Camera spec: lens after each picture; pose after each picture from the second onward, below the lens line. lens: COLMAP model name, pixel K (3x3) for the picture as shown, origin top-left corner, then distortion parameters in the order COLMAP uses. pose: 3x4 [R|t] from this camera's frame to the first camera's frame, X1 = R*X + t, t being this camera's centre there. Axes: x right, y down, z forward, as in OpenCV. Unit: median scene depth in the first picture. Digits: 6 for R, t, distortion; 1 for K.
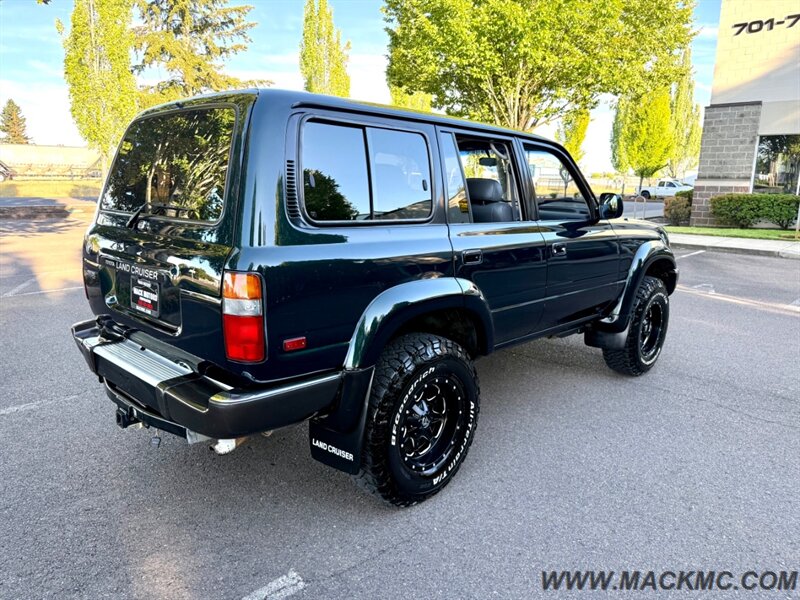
lens RADIAL K [[564.5, 0, 400.1], [0, 564.5, 300.1], [0, 0, 1]] dist [0.019123, -0.025491]
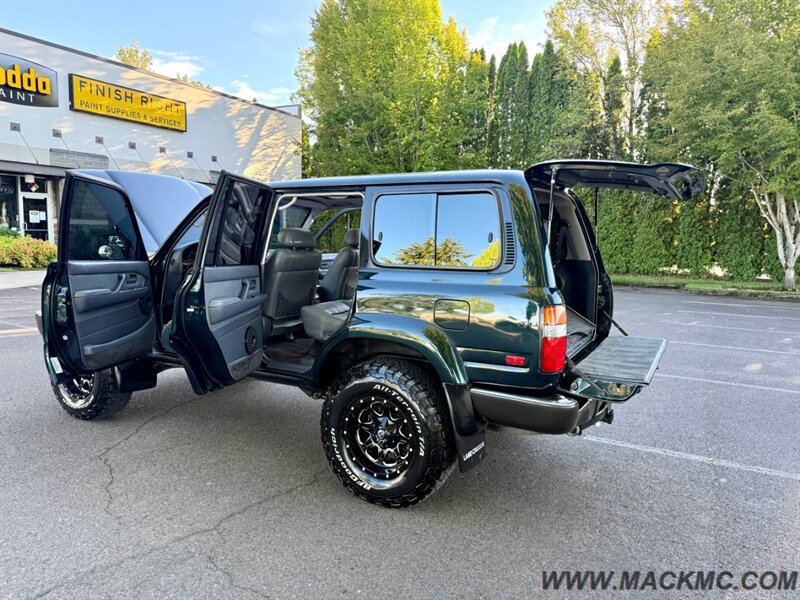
lens RADIAL K [[564.5, 0, 396.2], [0, 564.5, 291.3], [0, 0, 1]] dist [0.019123, -0.025491]
pose [[-0.249620, -0.120846, 0.960774, -0.283978], [0.169833, 0.971340, 0.166300, -0.067634], [-0.953335, 0.204683, -0.221942, 0.302439]]
